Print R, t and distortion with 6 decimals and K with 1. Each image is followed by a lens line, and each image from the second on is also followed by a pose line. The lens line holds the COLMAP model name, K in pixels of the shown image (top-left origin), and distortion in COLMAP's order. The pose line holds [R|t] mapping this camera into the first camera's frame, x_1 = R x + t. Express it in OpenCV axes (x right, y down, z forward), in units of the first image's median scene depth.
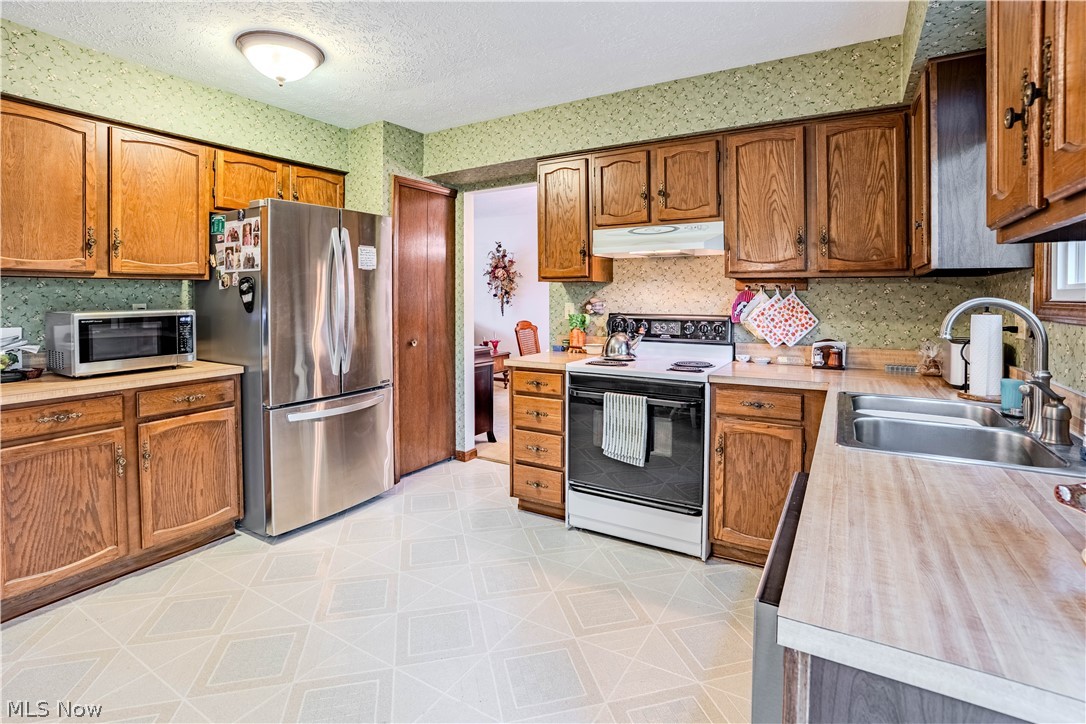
lens RADIAL K [[547.0, 0, 545.1], [0, 547.0, 298.8], [0, 0, 1]] dist [-0.028030, 0.001006]
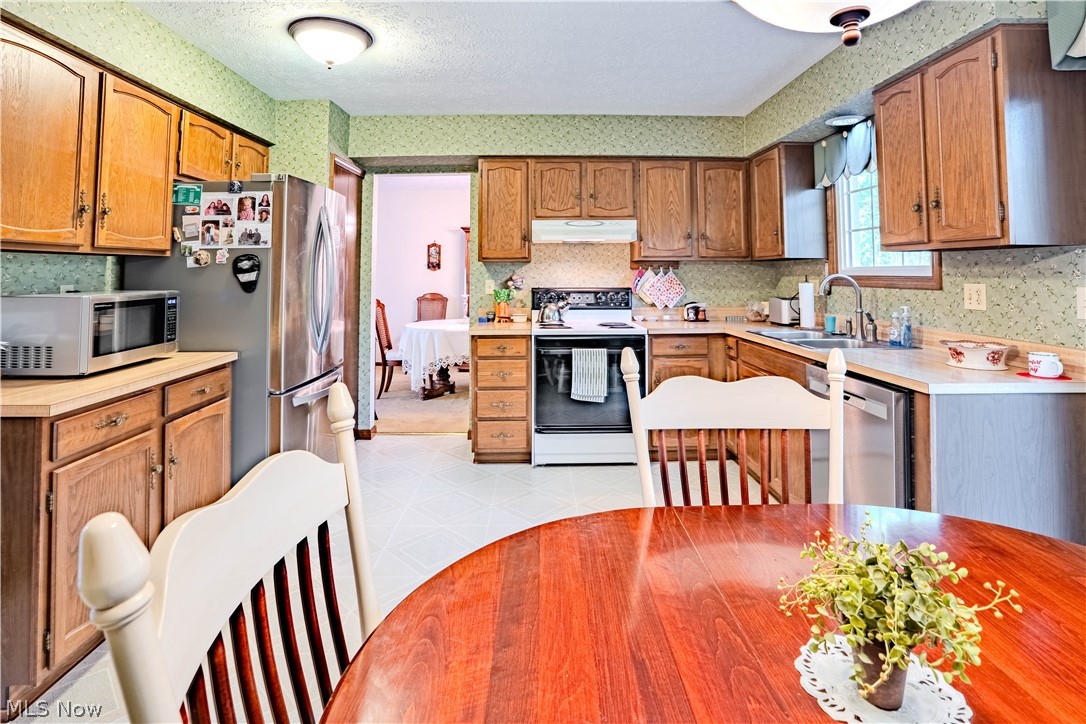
lens RADIAL K [[548.4, 0, 548.0], [0, 548.4, 245.0], [0, 0, 1]] dist [-0.026697, 0.000064]
pose [[0.842921, 0.024683, 0.537471, -0.611534], [0.007070, 0.998353, -0.056937, 0.000581], [-0.537991, 0.051793, 0.841358, -0.061759]]
